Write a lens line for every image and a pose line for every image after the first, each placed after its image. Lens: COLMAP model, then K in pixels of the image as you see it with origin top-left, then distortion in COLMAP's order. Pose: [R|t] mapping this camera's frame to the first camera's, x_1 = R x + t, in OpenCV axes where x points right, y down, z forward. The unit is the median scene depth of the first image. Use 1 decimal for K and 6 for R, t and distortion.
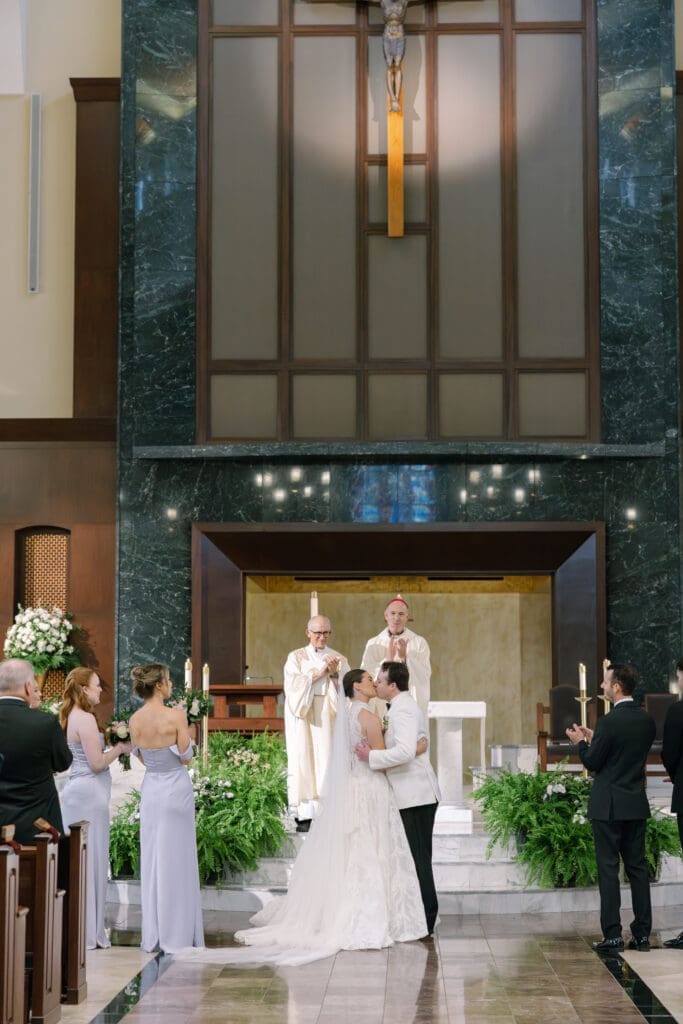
lens RADIAL K [[1997.7, 0, 341.5], [0, 1997.7, 512.0], [0, 0, 1]] dist [0.008579, 0.020387]
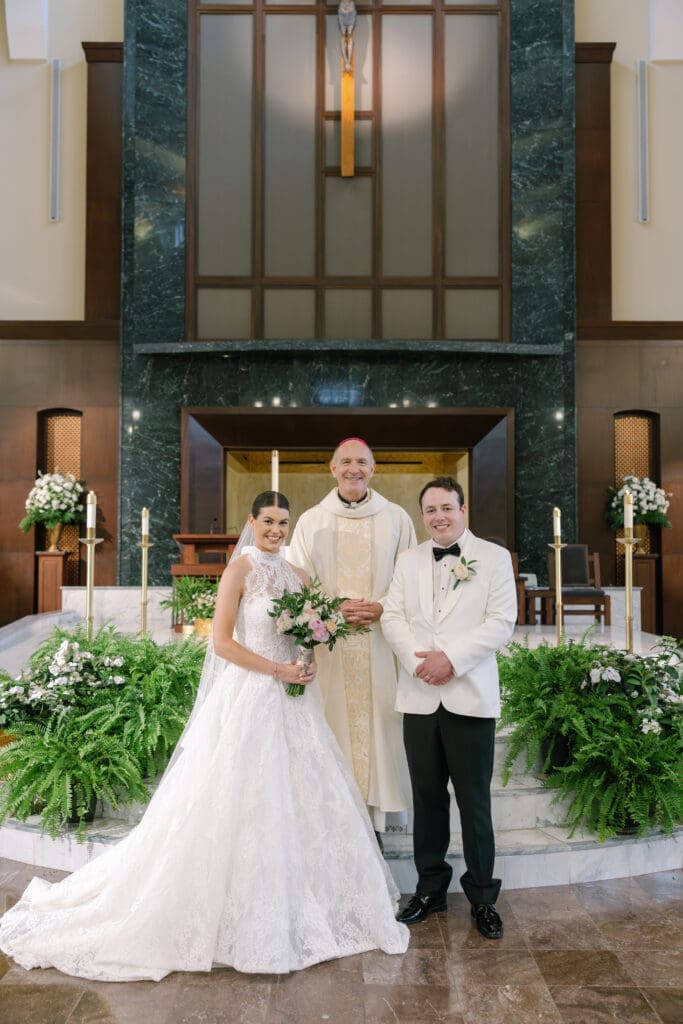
lens RADIAL K [[892.3, 0, 341.5], [0, 892.3, 512.0], [0, 0, 1]] dist [0.007216, 0.010994]
pose [[0.999436, 0.004452, 0.033282, 0.005996], [-0.005990, 0.998912, 0.046242, 0.044271], [-0.033040, -0.046415, 0.998376, 0.440049]]
